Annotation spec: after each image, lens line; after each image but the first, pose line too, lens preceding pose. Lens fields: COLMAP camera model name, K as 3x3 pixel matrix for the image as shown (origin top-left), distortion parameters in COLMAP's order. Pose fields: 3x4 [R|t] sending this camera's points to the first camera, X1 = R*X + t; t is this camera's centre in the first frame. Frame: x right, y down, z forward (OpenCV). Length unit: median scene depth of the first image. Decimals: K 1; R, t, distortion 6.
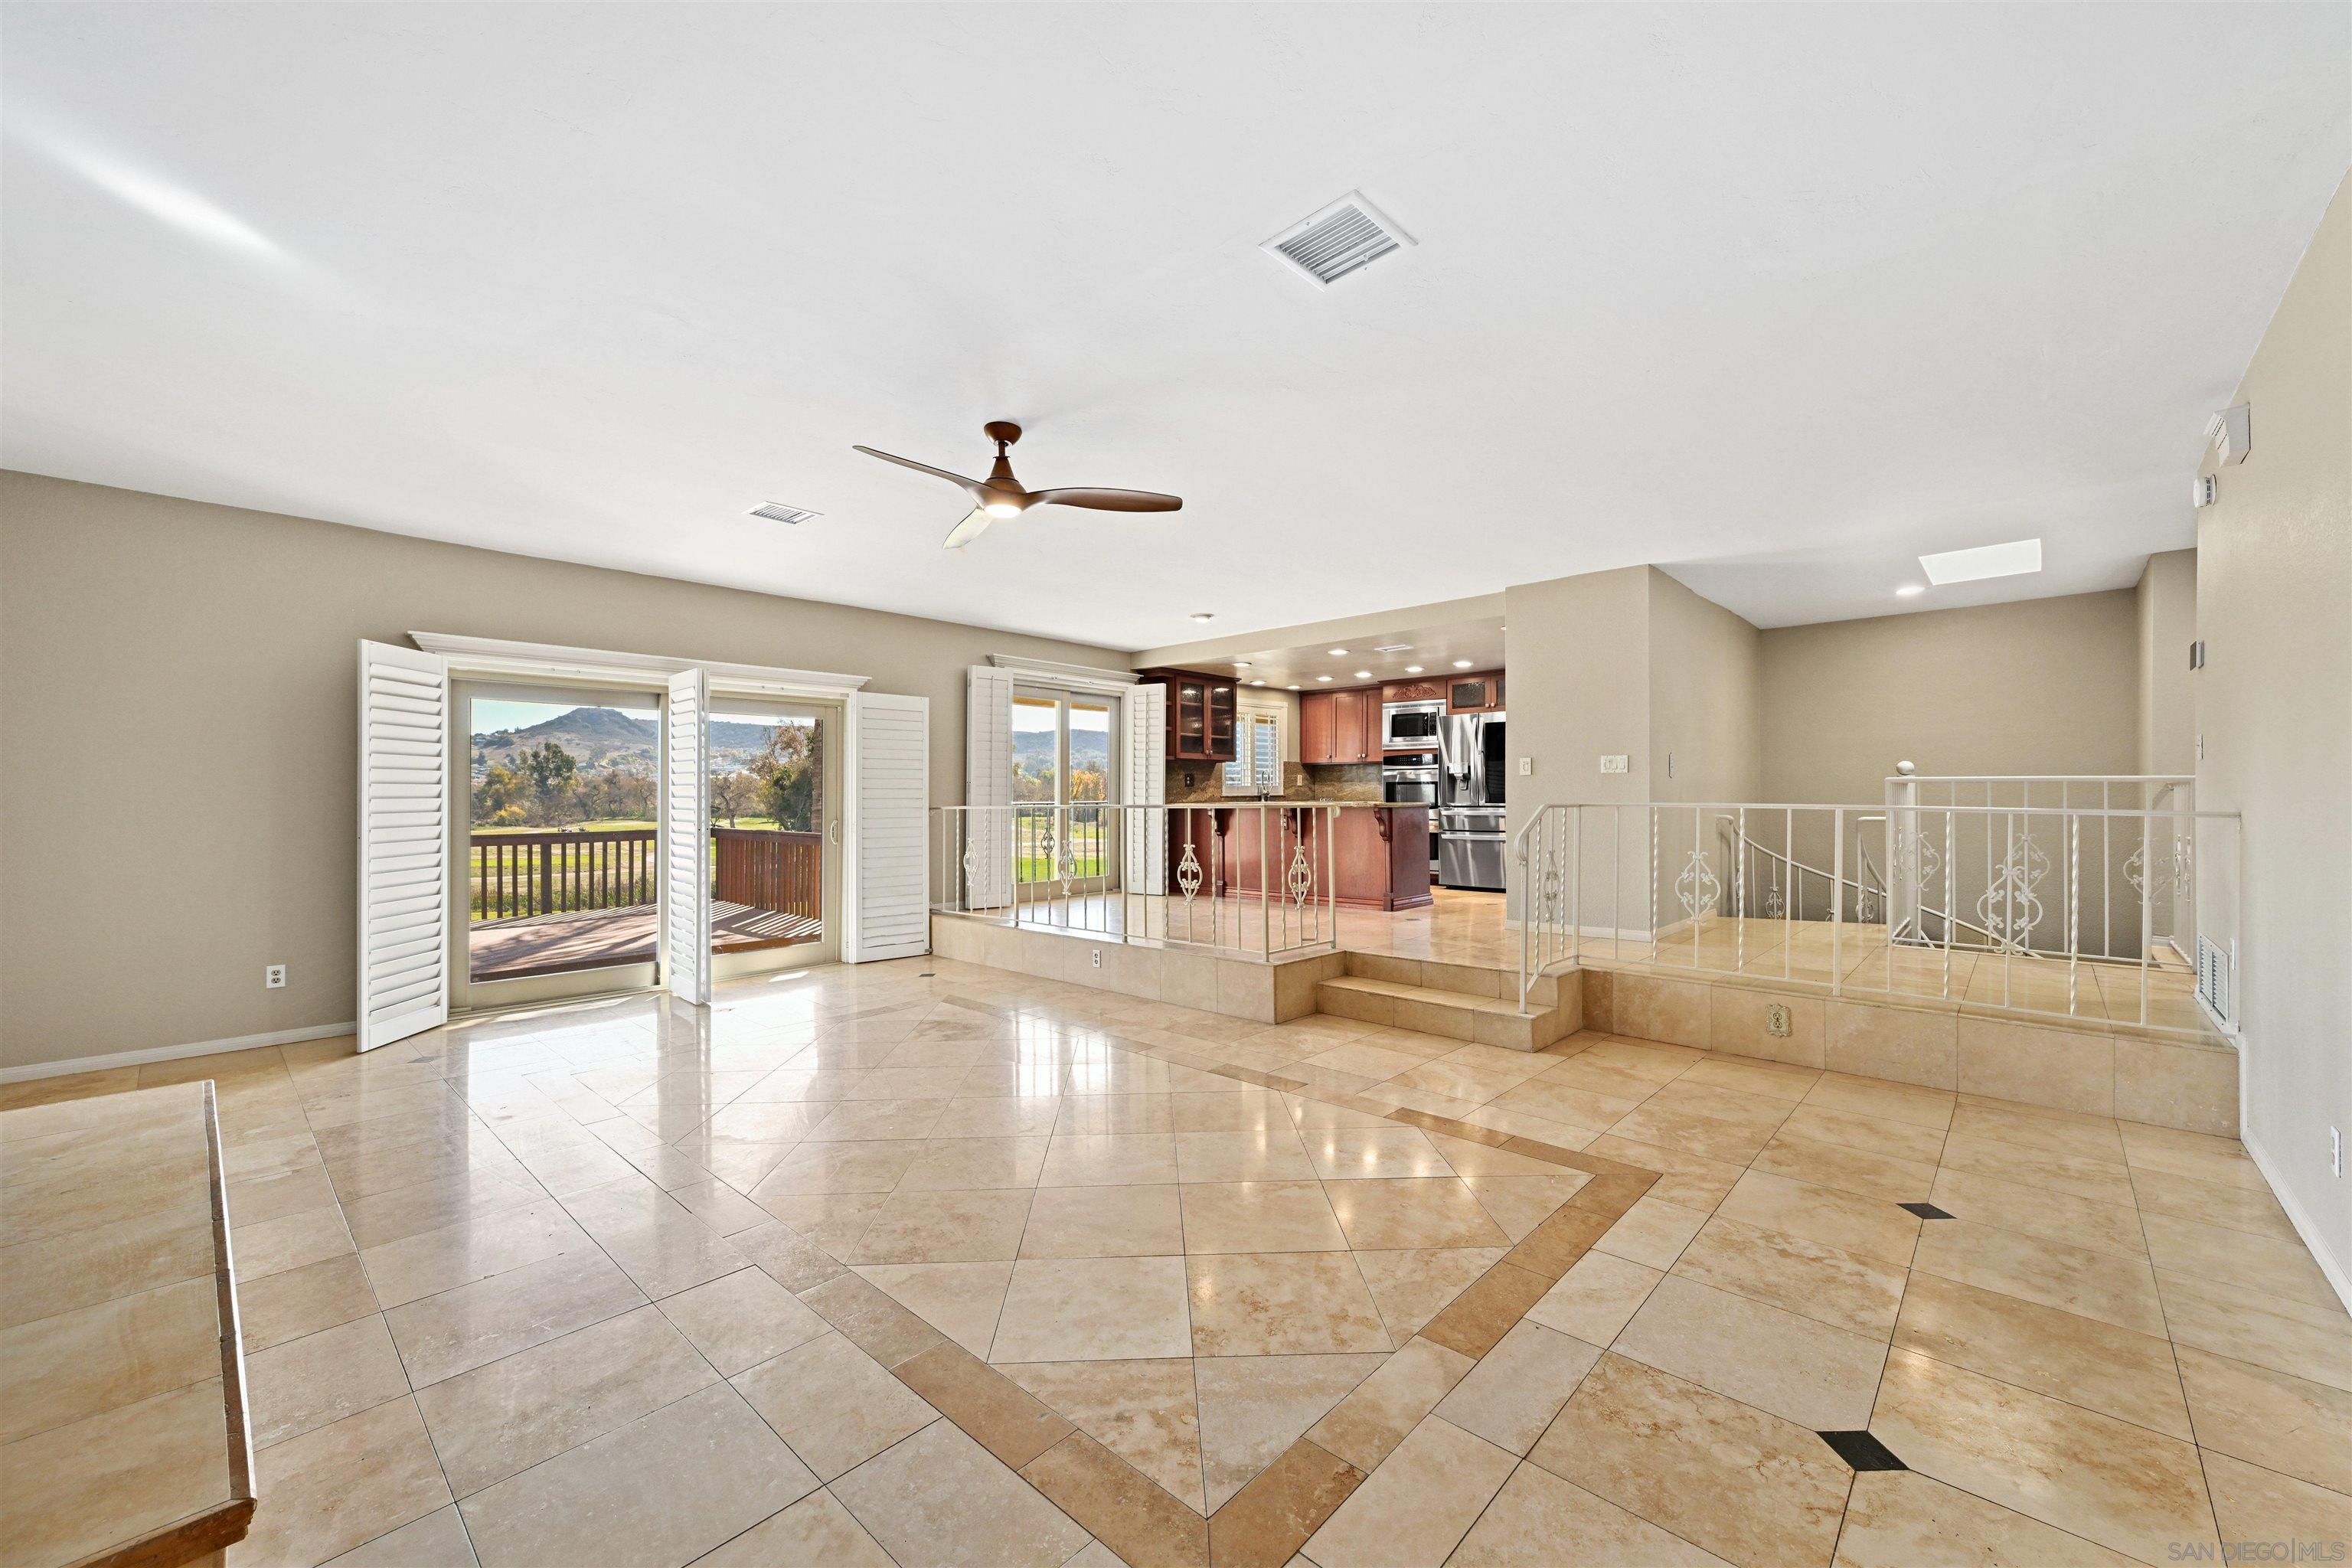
lens RADIAL K [[925.6, 0, 1182.9], [0, 925.6, 789.4], [0, 0, 1]] dist [0.012623, -0.000250]
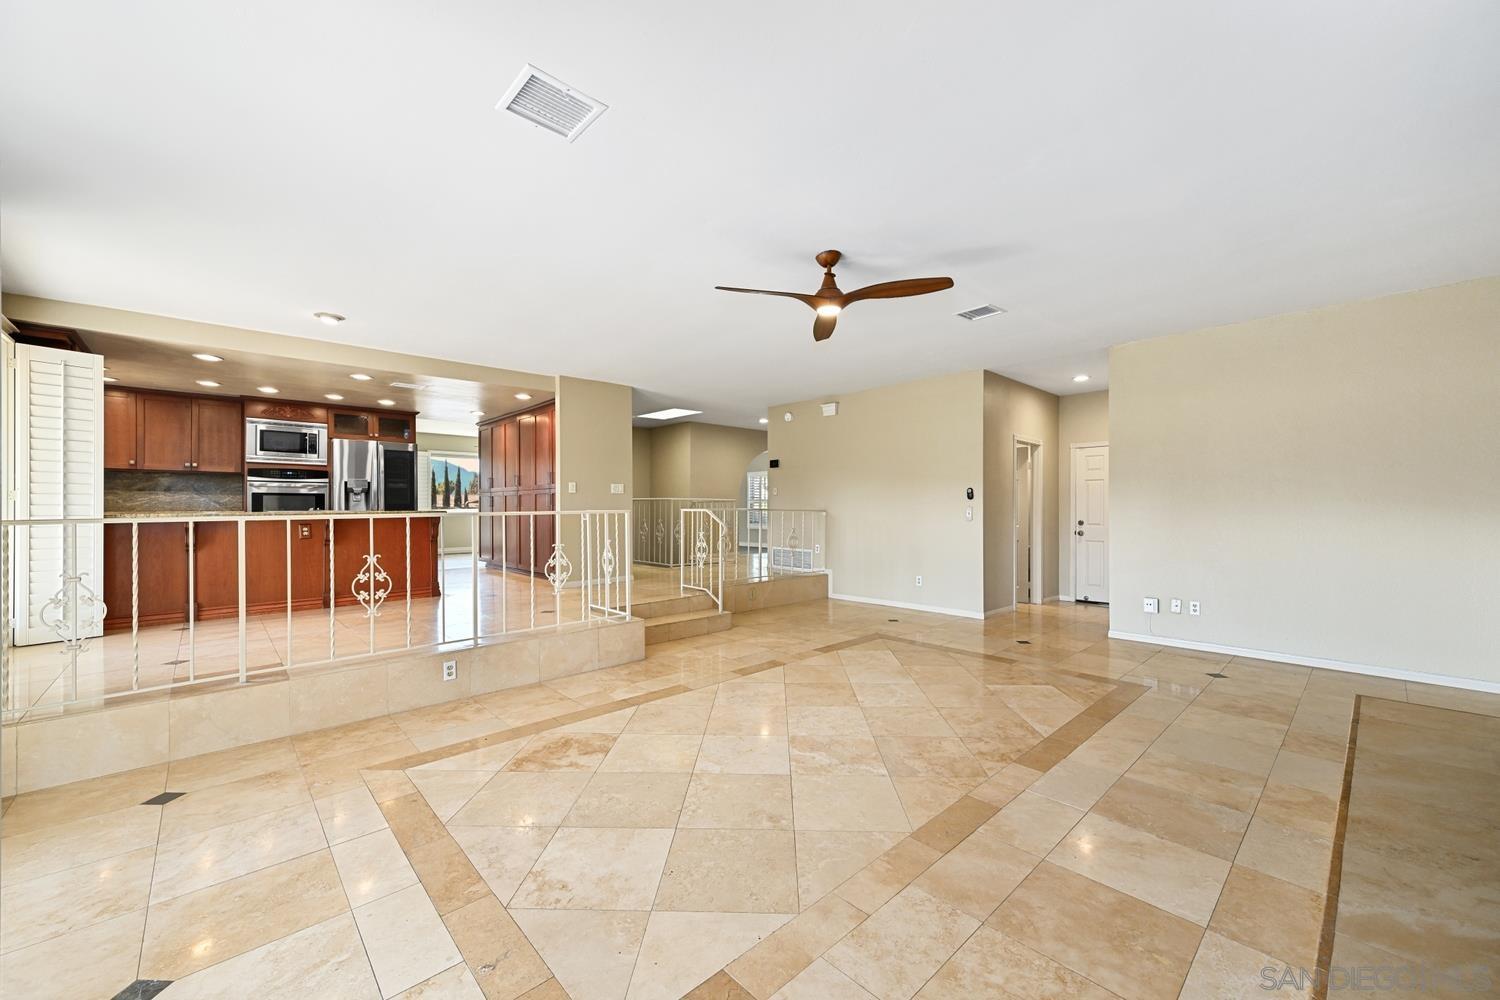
lens RADIAL K [[590.3, 0, 751.7], [0, 590.3, 507.6], [0, 0, 1]] dist [0.012623, -0.000250]
pose [[0.062573, -0.001476, 0.998039, -0.501703], [-0.006437, 0.999978, 0.001883, 0.005181], [-0.998020, -0.006542, 0.062562, 0.465246]]
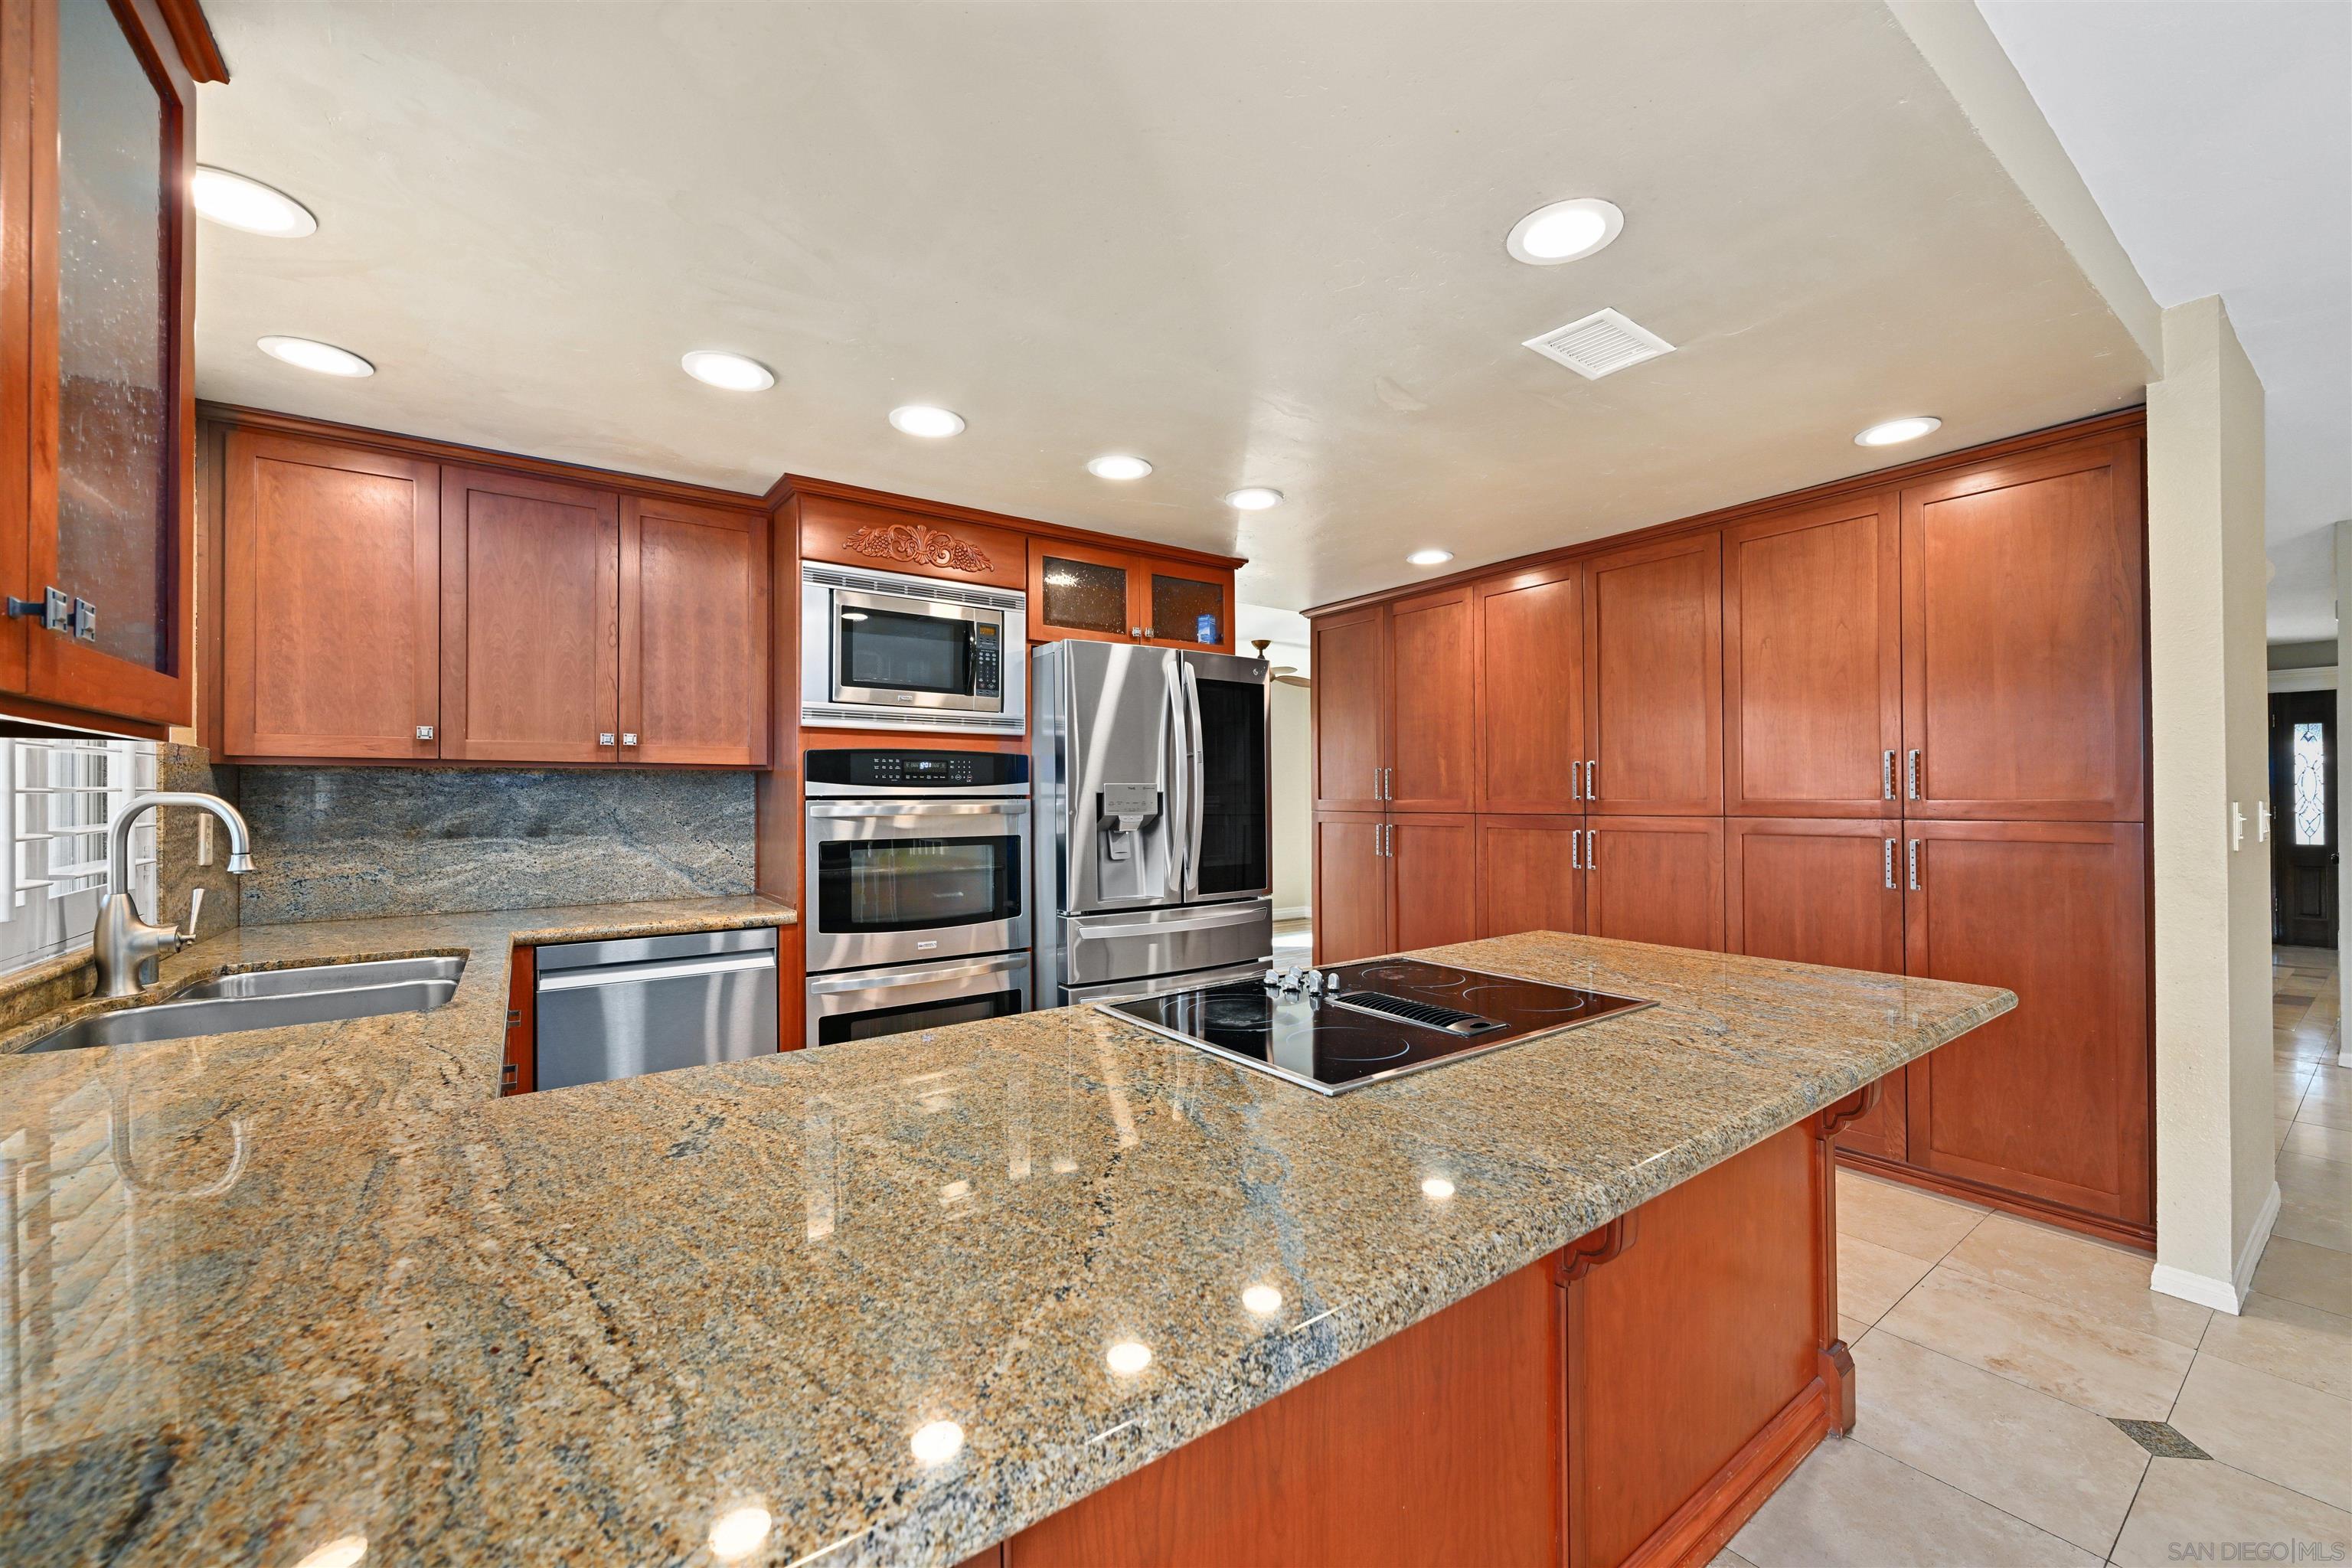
lens RADIAL K [[925.6, 0, 1180.4], [0, 925.6, 786.2], [0, 0, 1]] dist [0.012623, -0.000250]
pose [[0.192719, 0.010884, 0.981194, -0.044009], [-0.000653, 0.999940, -0.010964, -0.025450], [-0.981254, 0.001472, 0.192714, 0.997464]]
